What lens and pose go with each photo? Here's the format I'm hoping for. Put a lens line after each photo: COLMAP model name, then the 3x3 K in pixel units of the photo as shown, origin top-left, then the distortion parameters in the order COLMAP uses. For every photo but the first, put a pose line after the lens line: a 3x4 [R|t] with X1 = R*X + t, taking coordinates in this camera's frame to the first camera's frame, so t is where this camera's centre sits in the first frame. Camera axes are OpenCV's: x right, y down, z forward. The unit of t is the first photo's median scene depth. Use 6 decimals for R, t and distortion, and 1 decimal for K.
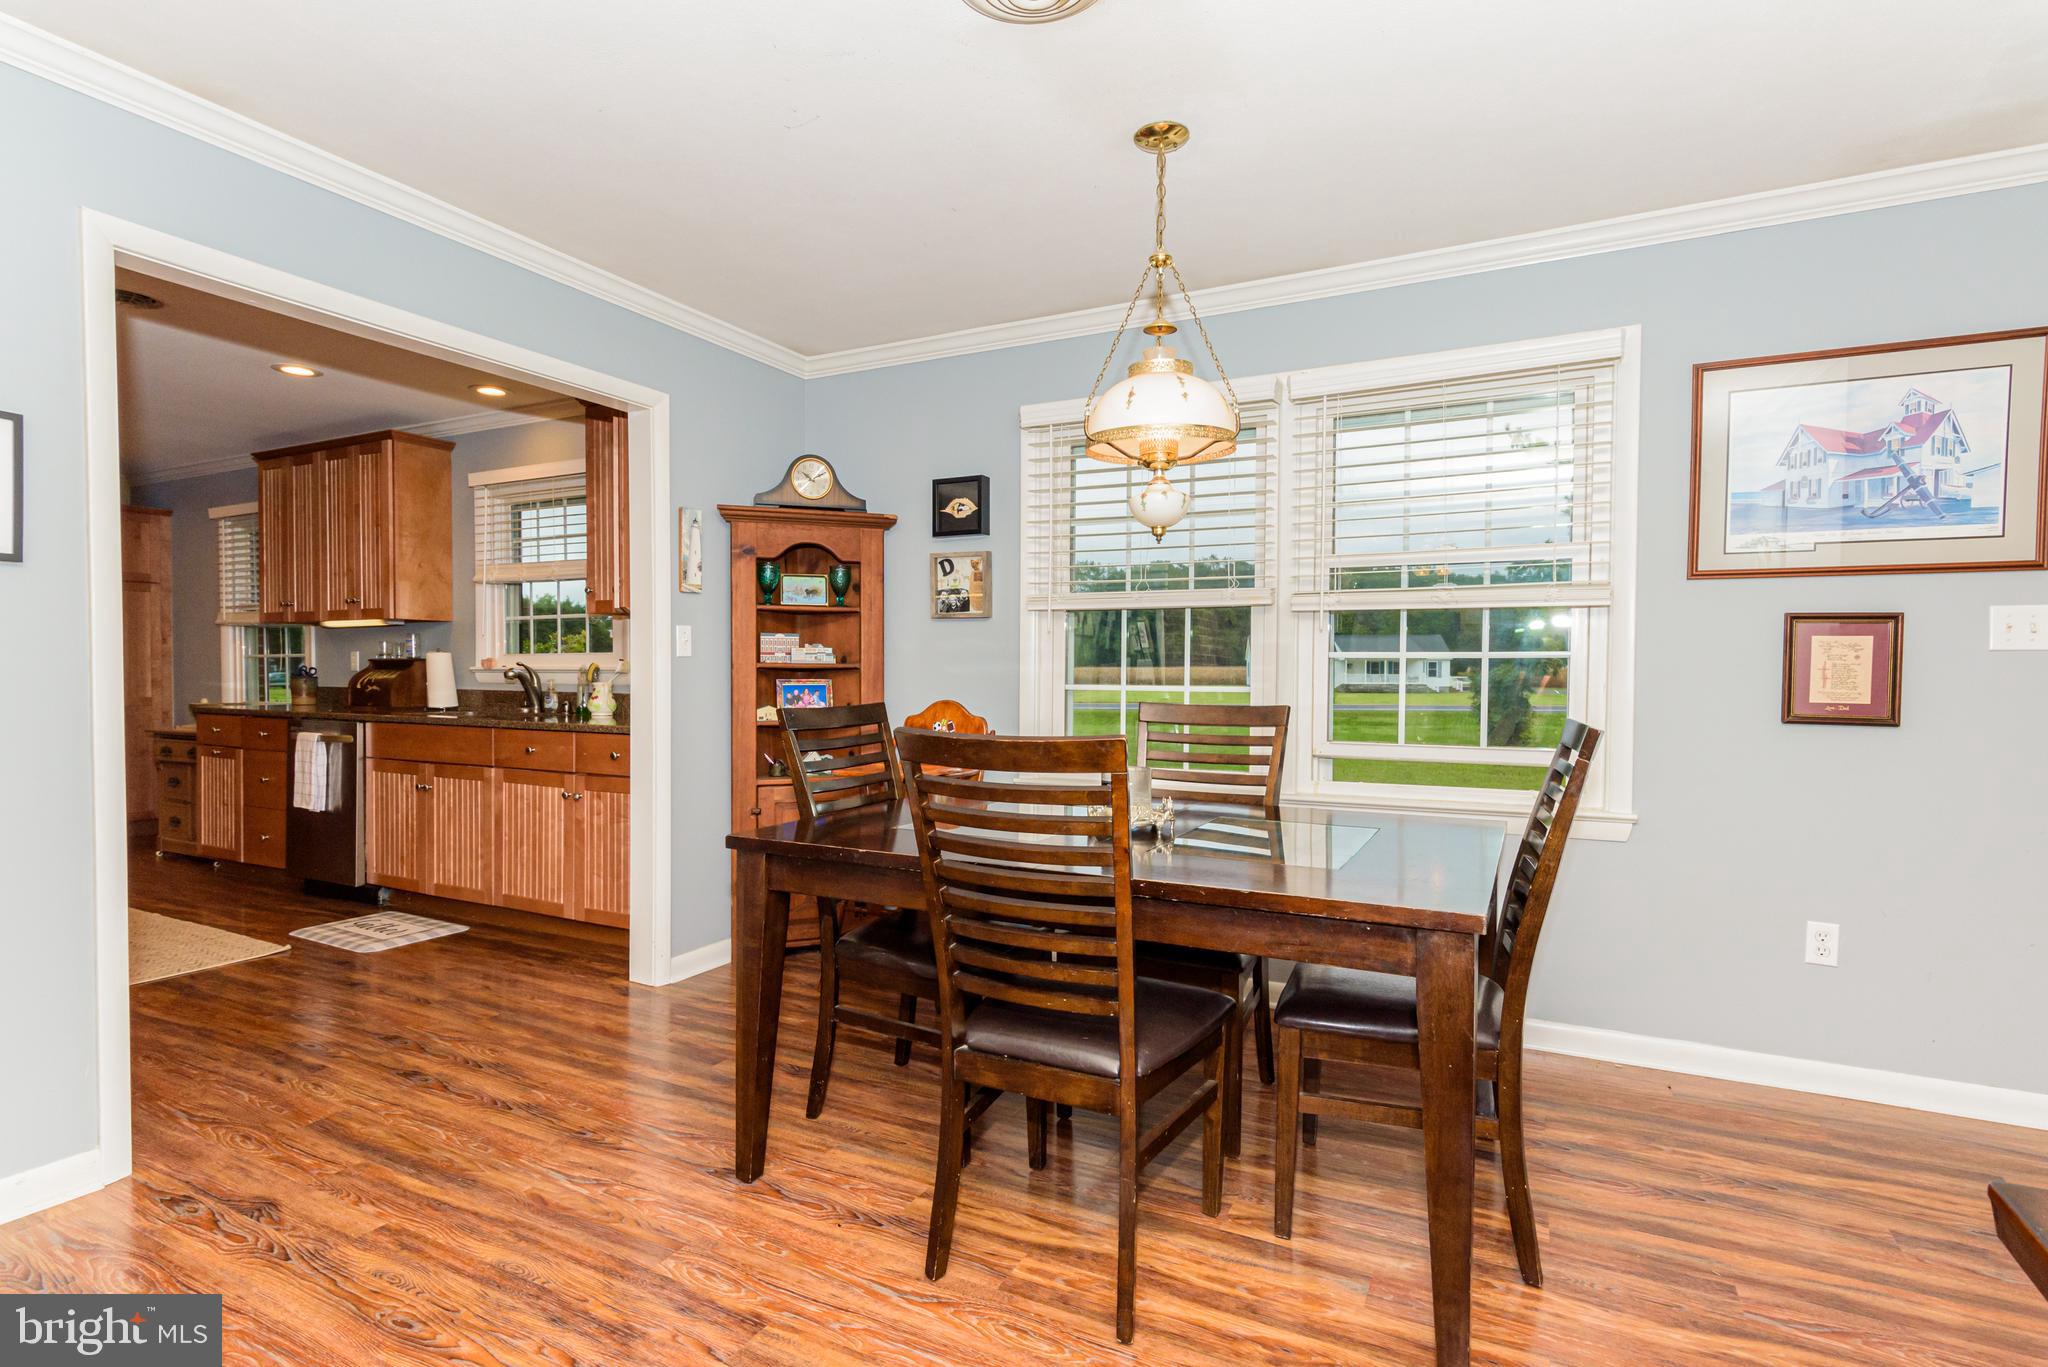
lens RADIAL K [[1009.0, 0, 1030.1], [0, 1009.0, 692.8], [0, 0, 1]] dist [0.003839, 0.000892]
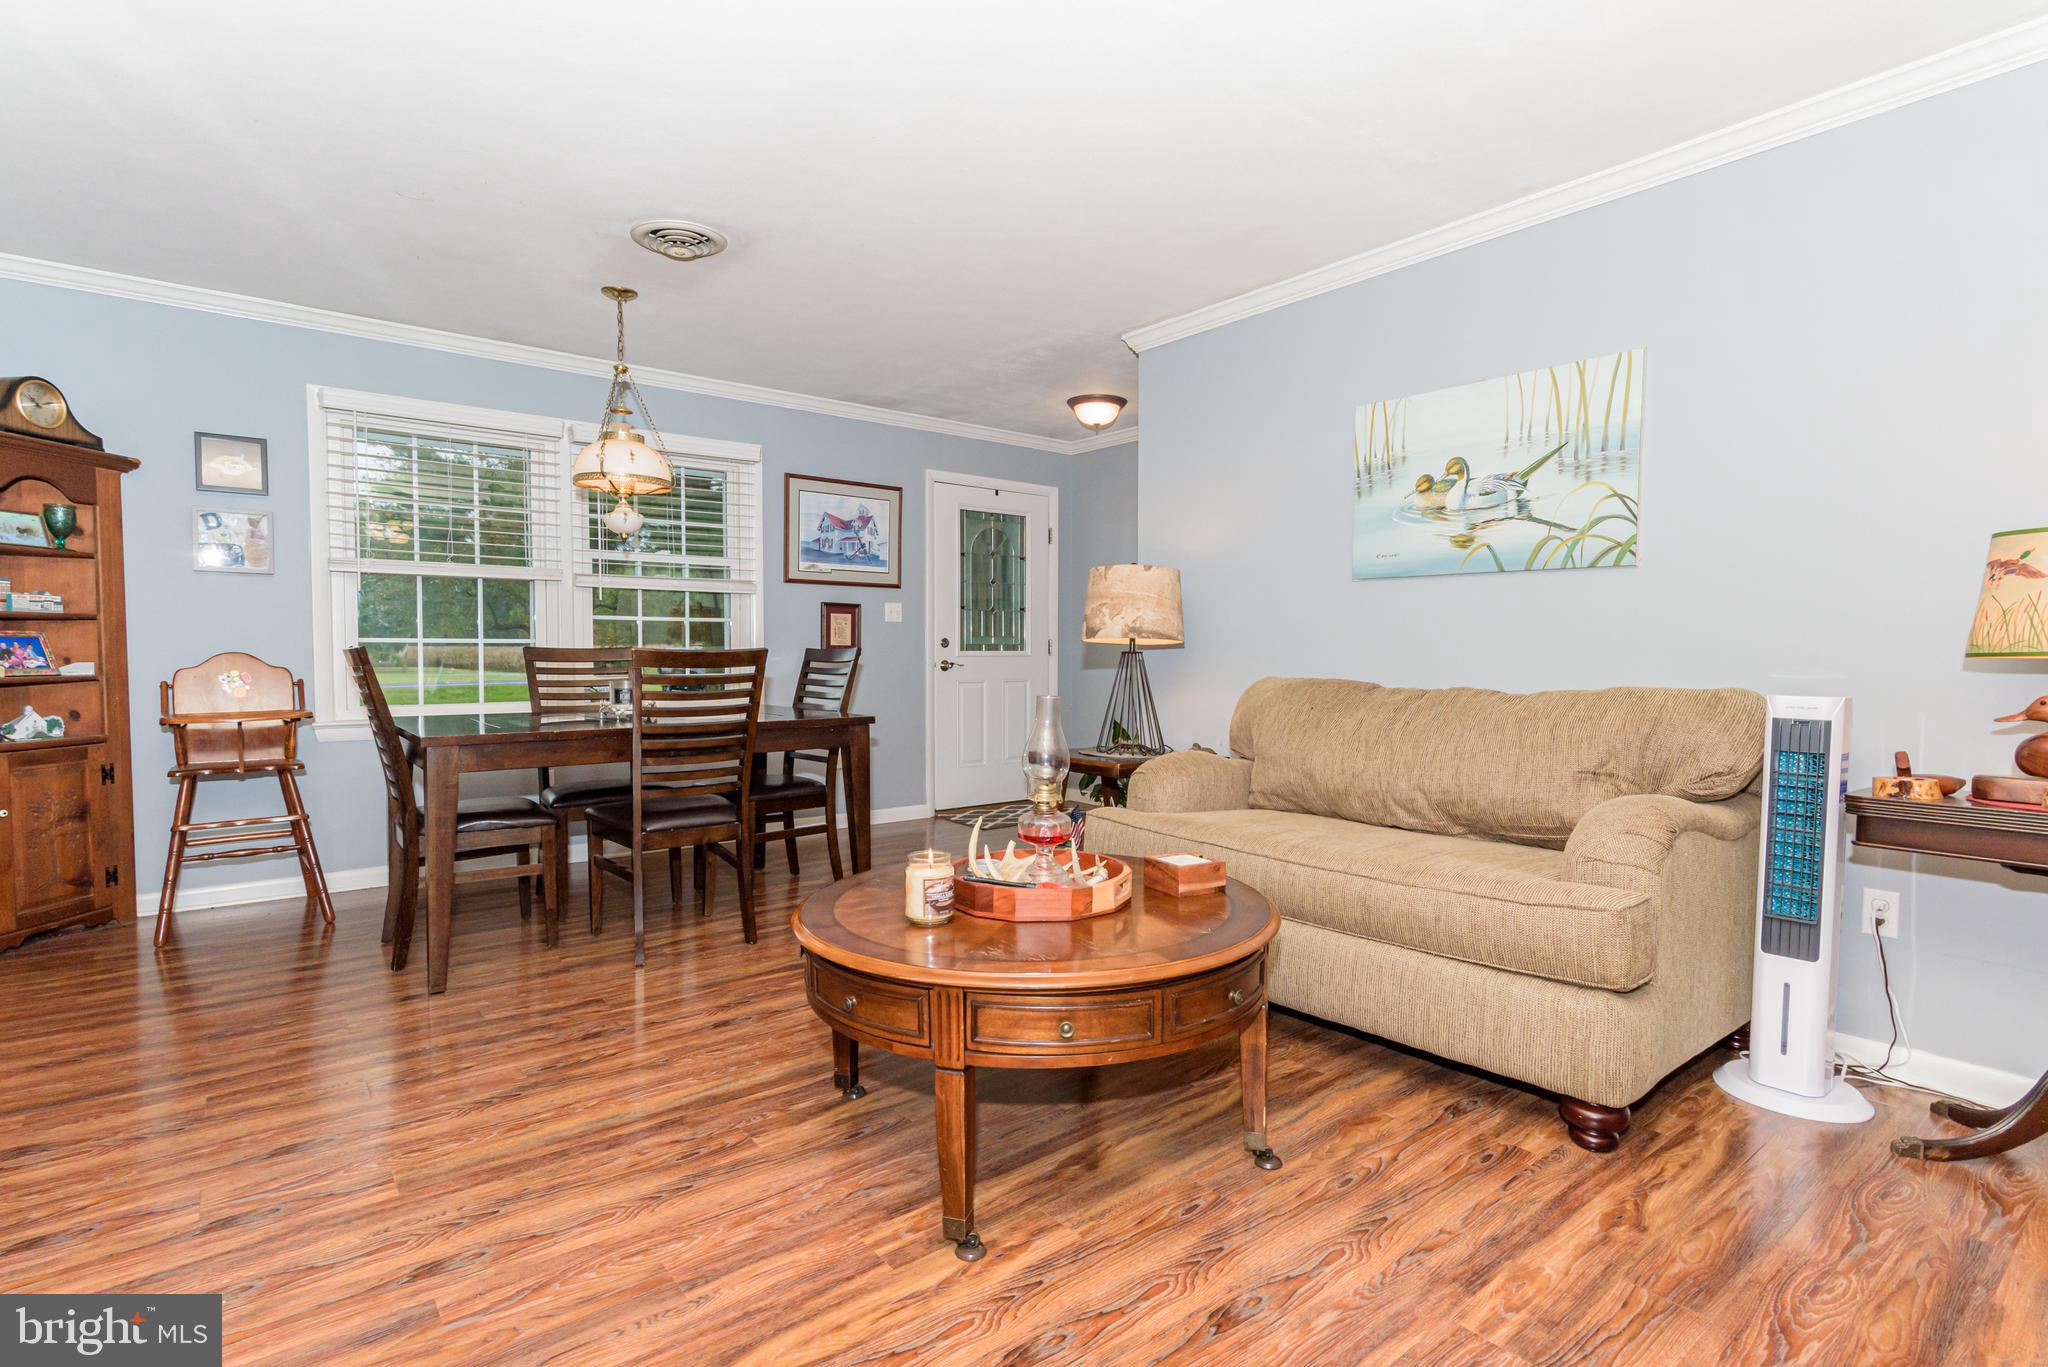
lens RADIAL K [[1009.0, 0, 1022.3], [0, 1009.0, 686.6], [0, 0, 1]] dist [0.003839, 0.000892]
pose [[0.413185, -0.035290, 0.909963, -0.977038], [0.021669, 0.999347, 0.028917, 0.042862], [-0.910389, 0.007770, 0.413680, -0.225737]]
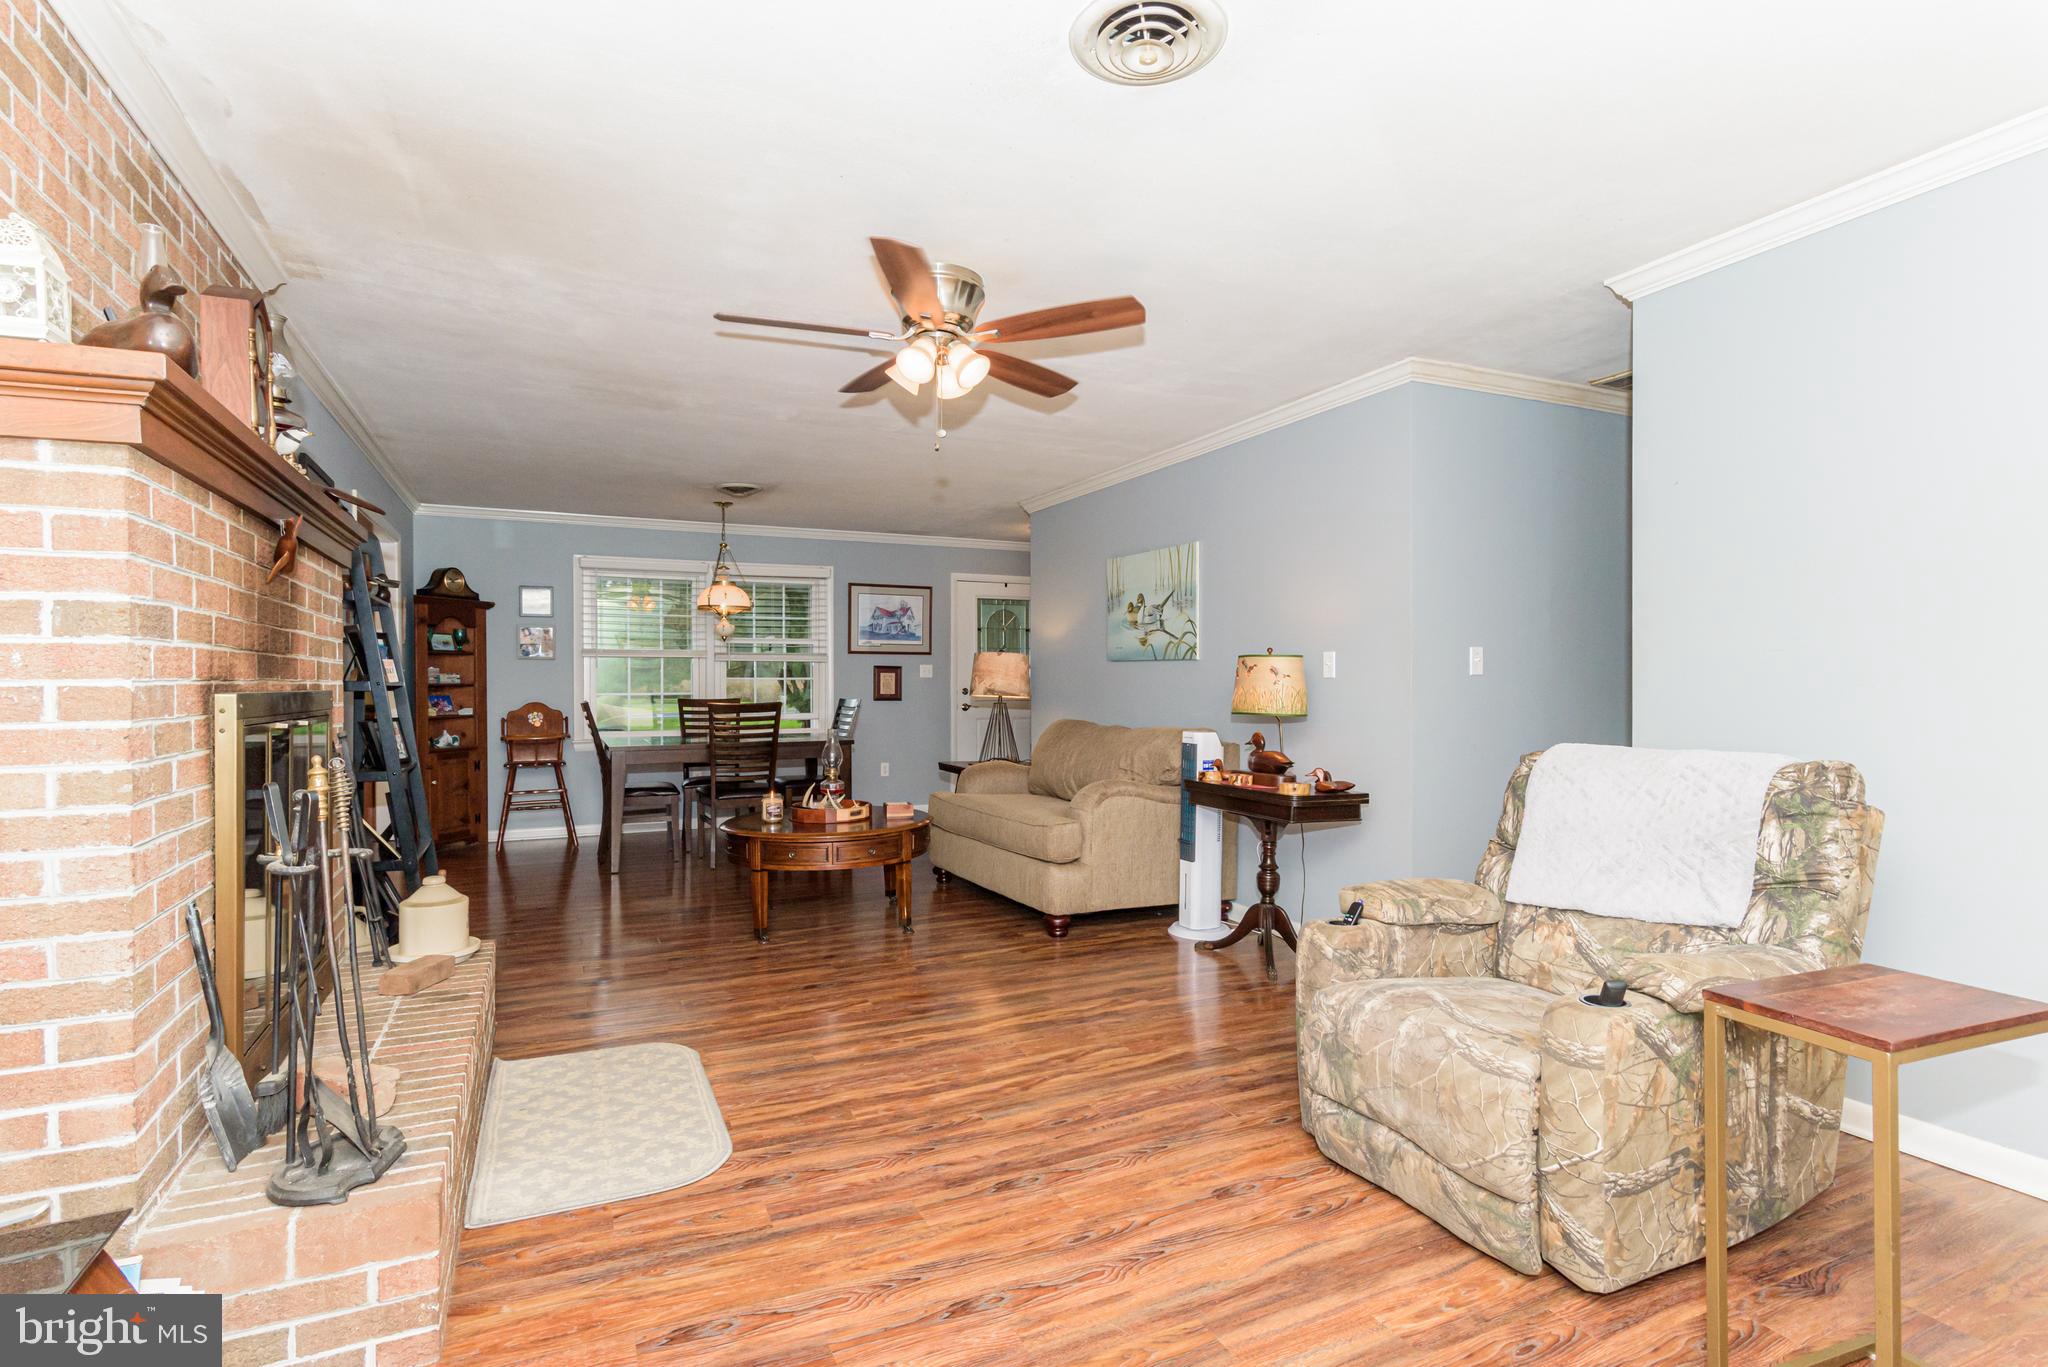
lens RADIAL K [[1009.0, 0, 1021.4], [0, 1009.0, 682.7], [0, 0, 1]] dist [0.003839, 0.000892]
pose [[0.608928, -0.005873, 0.793204, -1.478218], [0.022915, 0.999685, -0.010190, 0.016662], [-0.792895, 0.024381, 0.608871, -1.285123]]
